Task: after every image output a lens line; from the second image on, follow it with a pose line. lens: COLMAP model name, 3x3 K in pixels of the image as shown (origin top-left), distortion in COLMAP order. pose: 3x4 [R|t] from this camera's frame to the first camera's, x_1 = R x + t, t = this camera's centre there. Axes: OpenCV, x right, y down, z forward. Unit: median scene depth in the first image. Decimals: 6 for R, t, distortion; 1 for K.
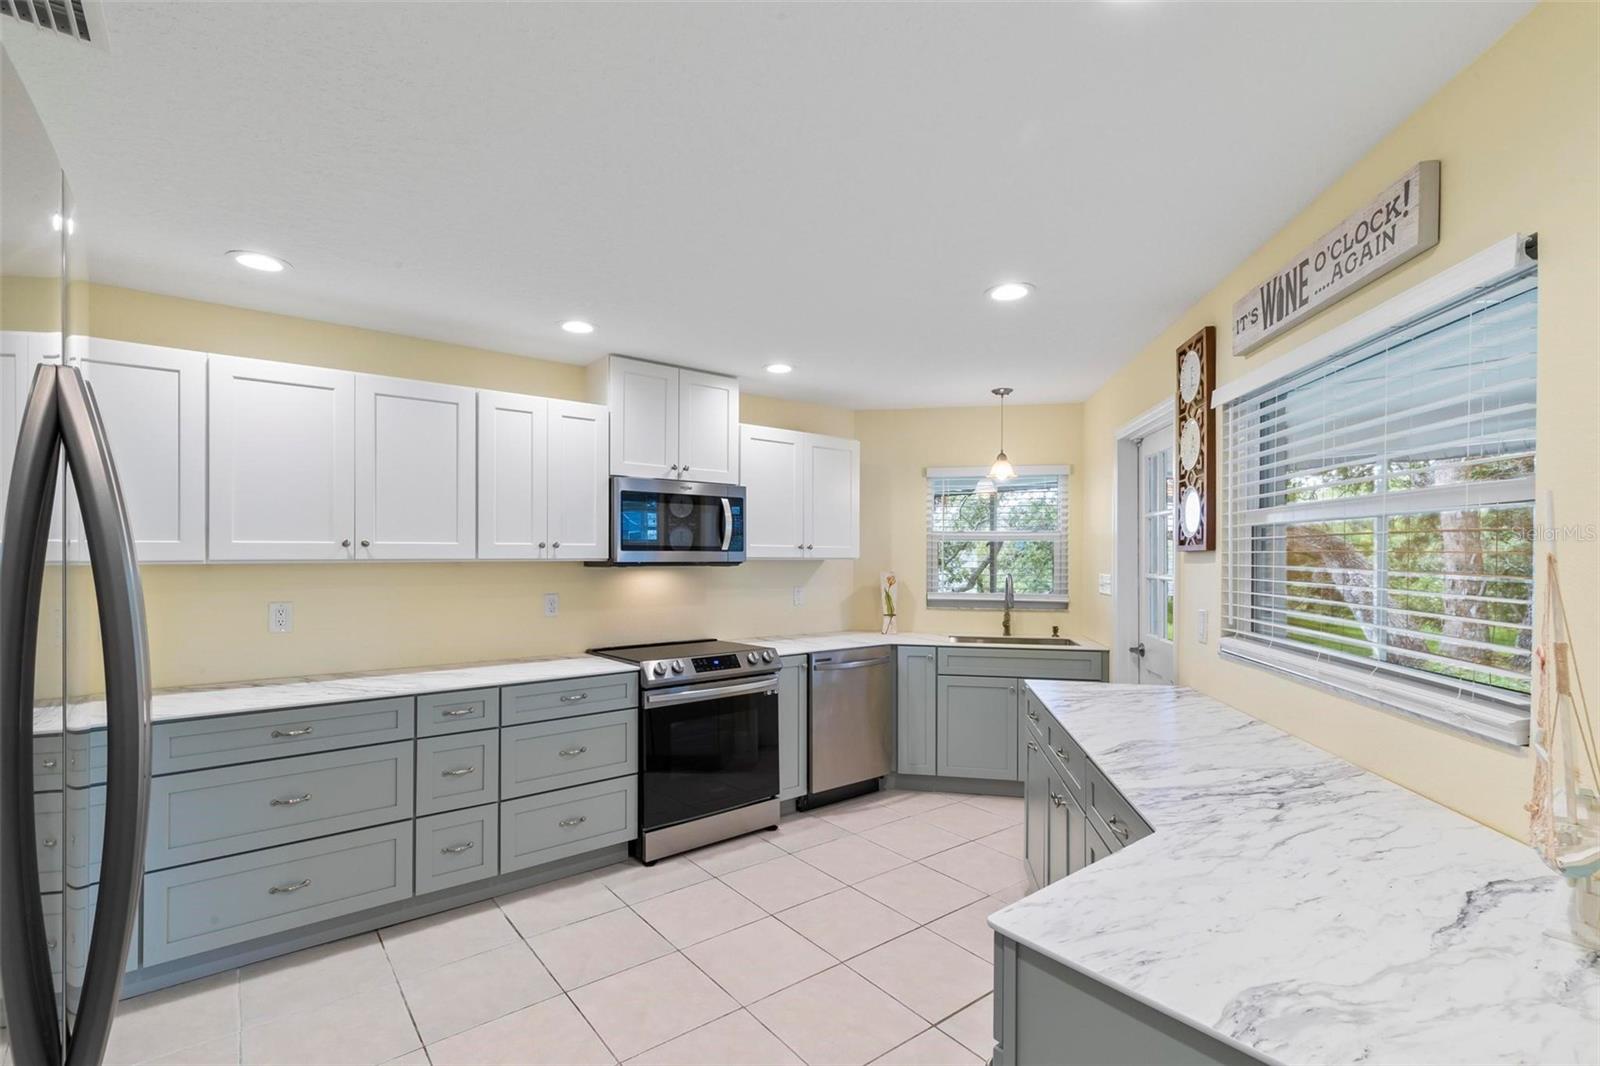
lens RADIAL K [[724.8, 0, 788.7], [0, 724.8, 546.1], [0, 0, 1]] dist [0.008349, -0.000048]
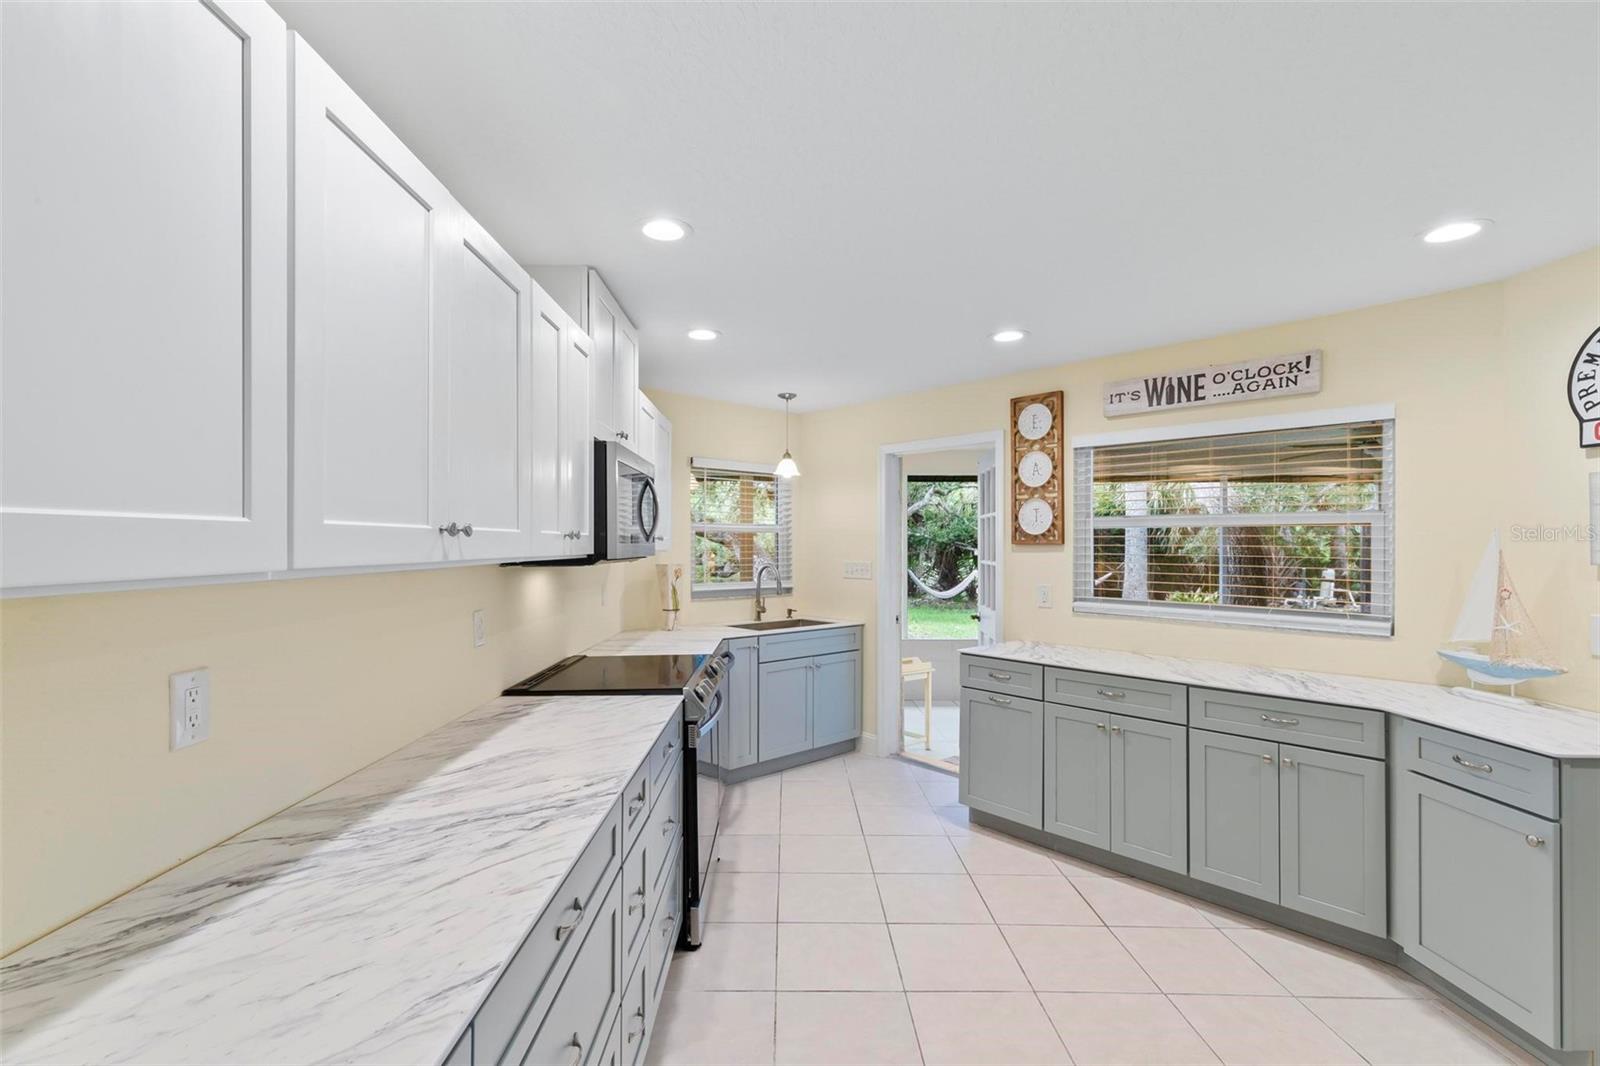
lens RADIAL K [[724.8, 0, 790.2], [0, 724.8, 539.2], [0, 0, 1]] dist [0.008349, -0.000048]
pose [[0.612374, 0.006653, 0.790540, -0.934656], [-0.010171, 0.999948, -0.000537, 0.003364], [-0.790503, -0.007712, 0.612410, 0.547290]]
